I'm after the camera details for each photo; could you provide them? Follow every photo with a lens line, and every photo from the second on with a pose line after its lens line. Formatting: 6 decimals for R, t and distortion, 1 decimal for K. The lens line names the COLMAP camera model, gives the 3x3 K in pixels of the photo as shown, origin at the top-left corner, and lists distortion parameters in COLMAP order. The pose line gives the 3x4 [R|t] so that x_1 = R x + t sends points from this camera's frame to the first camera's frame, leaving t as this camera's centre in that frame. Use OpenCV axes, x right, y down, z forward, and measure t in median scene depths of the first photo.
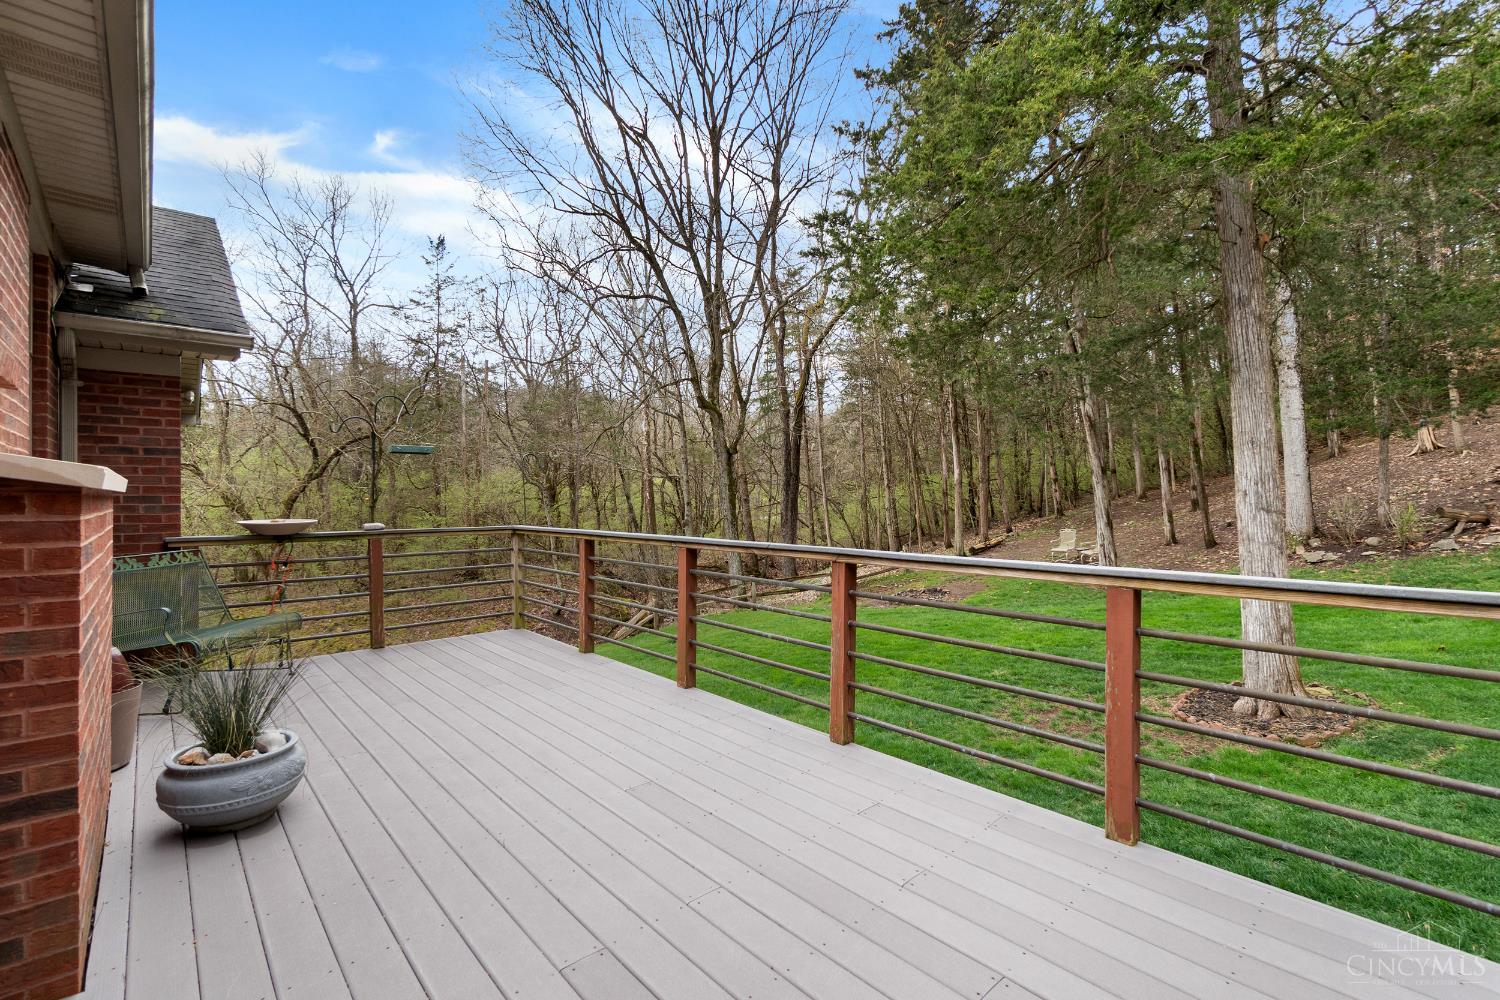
lens RADIAL K [[658.5, 0, 750.0], [0, 658.5, 500.0], [0, 0, 1]] dist [-0.001412, -0.000022]
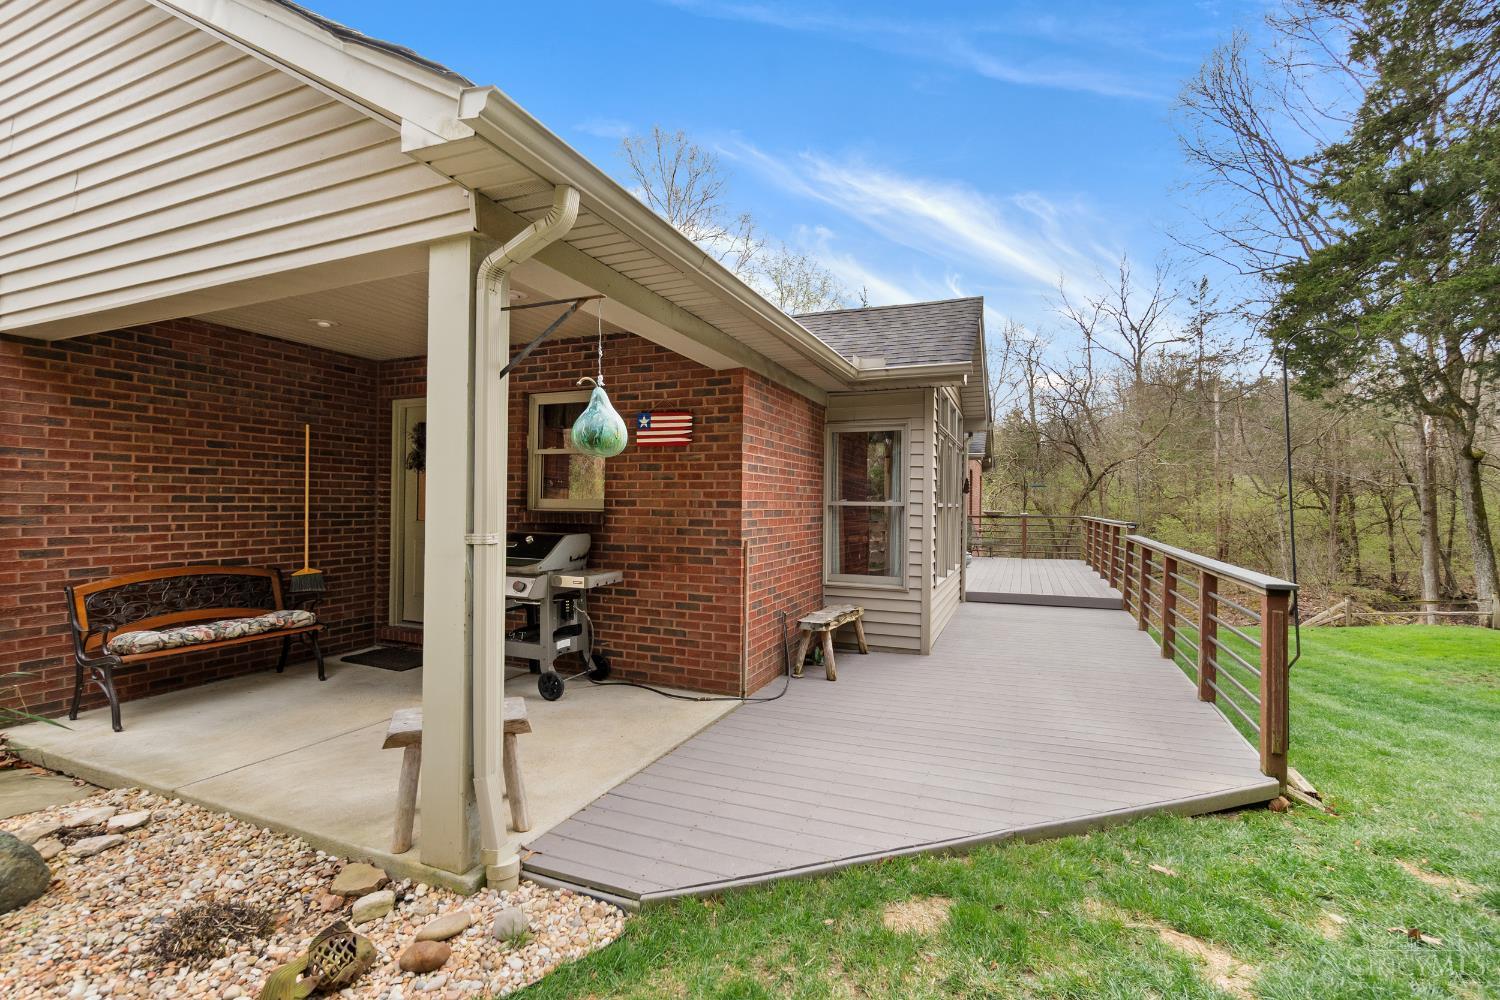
lens RADIAL K [[658.5, 0, 750.0], [0, 658.5, 500.0], [0, 0, 1]] dist [-0.001412, -0.000022]
pose [[0.416355, 0.001545, -0.909201, 0.316553], [-0.013515, 0.999899, -0.004490, 0.003614], [0.909102, 0.014157, 0.416334, -0.248215]]
